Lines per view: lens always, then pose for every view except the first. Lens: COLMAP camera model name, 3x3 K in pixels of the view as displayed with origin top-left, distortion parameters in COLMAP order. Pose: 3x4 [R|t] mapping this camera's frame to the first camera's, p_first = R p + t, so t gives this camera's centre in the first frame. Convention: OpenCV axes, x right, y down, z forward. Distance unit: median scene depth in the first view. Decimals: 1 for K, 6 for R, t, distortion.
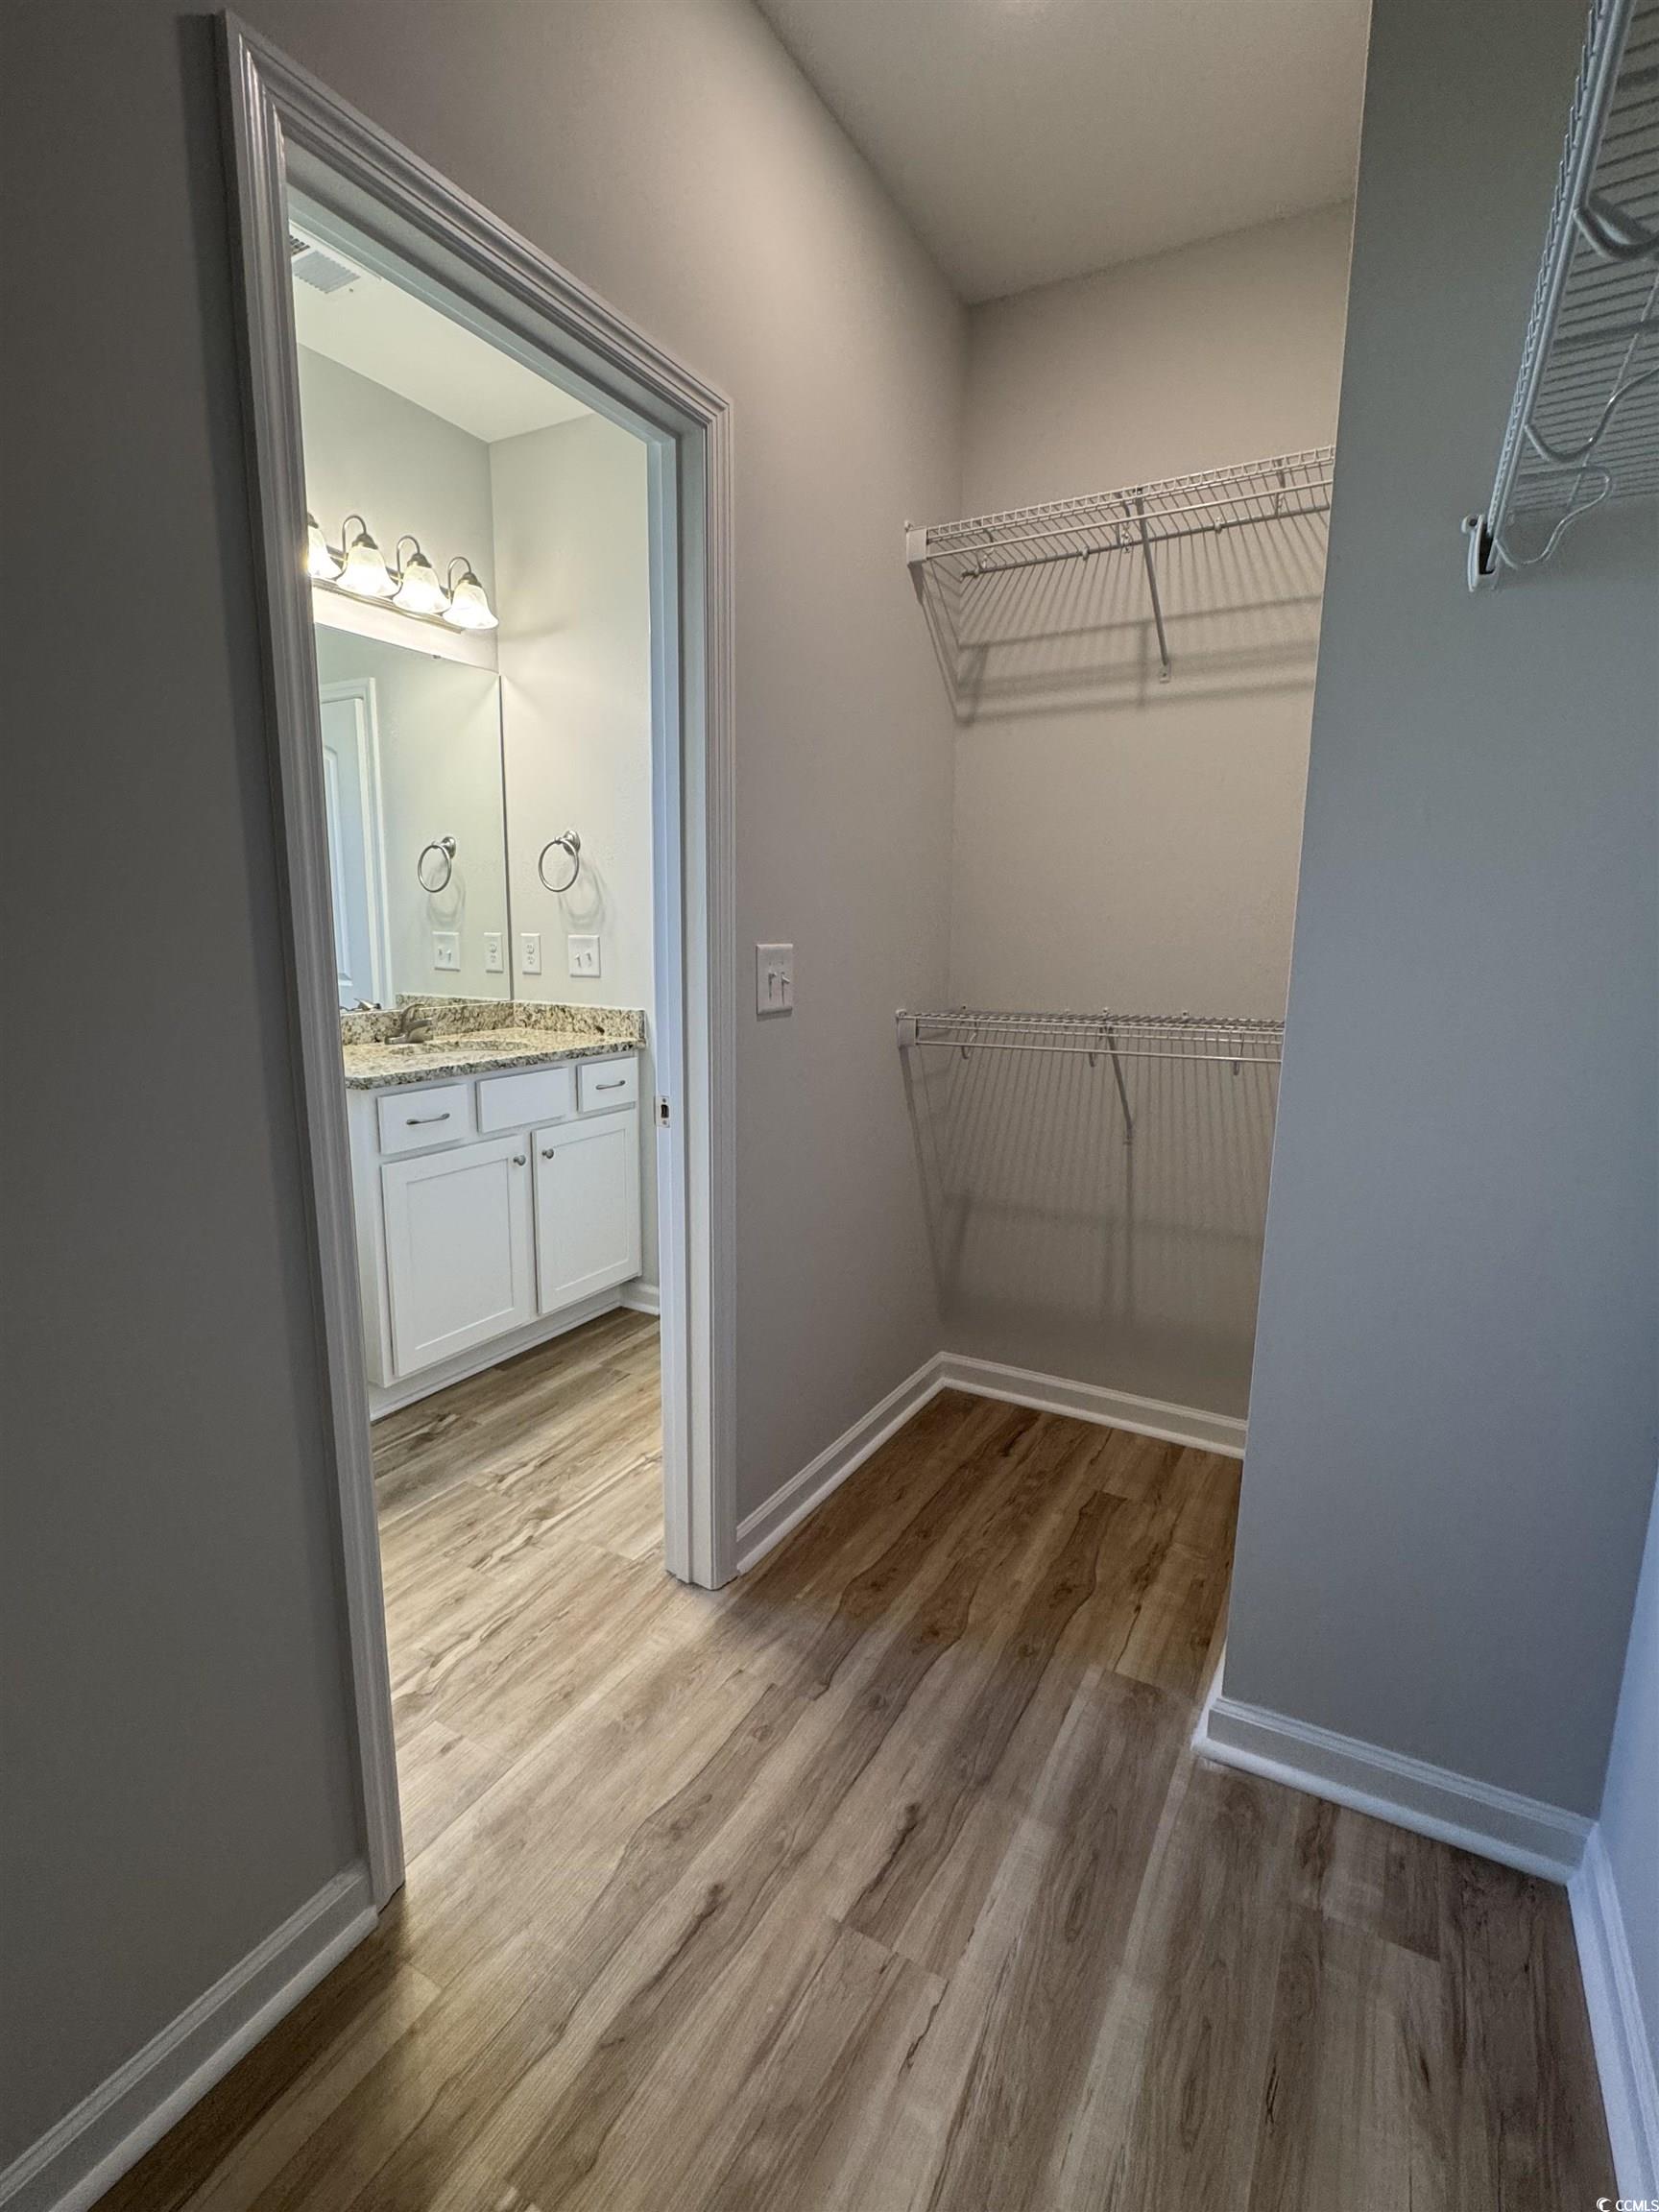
lens RADIAL K [[1035.7, 0, 829.5], [0, 1035.7, 1106.0], [0, 0, 1]] dist [-0.002316, 0.000465]
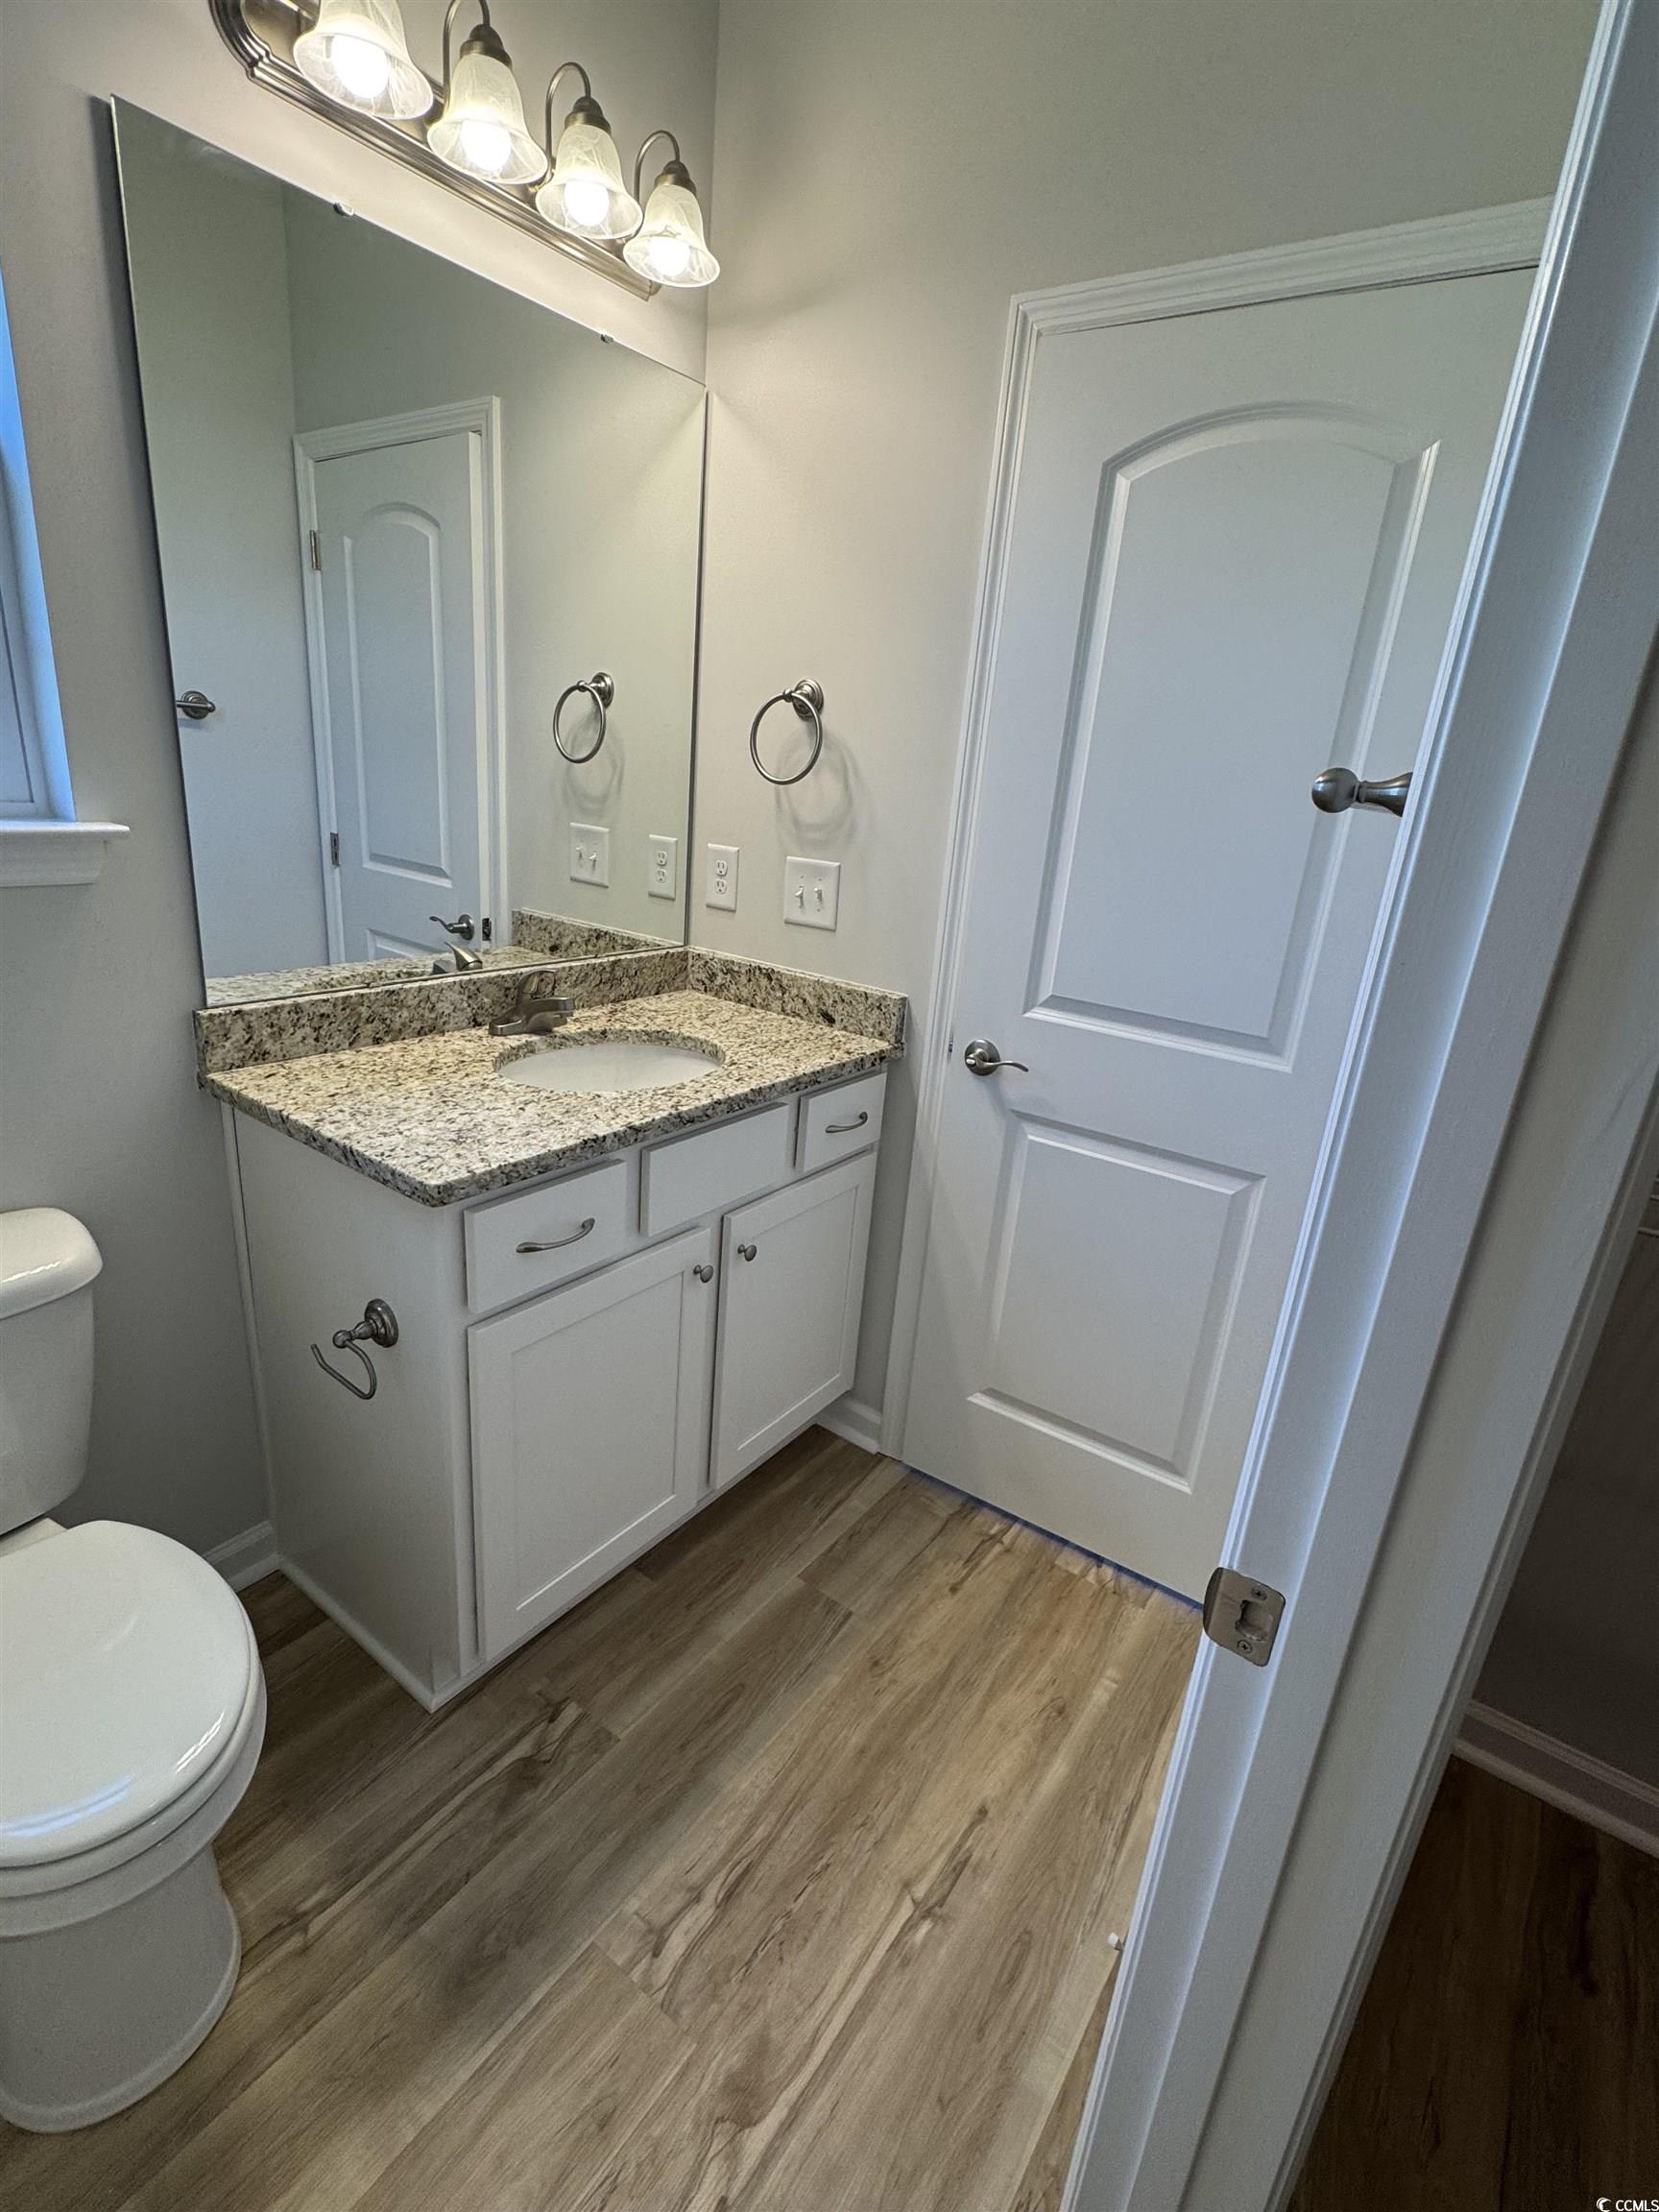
lens RADIAL K [[1035.7, 0, 829.5], [0, 1035.7, 1106.0], [0, 0, 1]] dist [-0.002316, 0.000465]
pose [[0.990984, 0.100309, -0.088824, -0.159185], [-0.086506, 0.985265, 0.147546, -0.112076], [0.102315, -0.138531, 0.985059, 0.381860]]
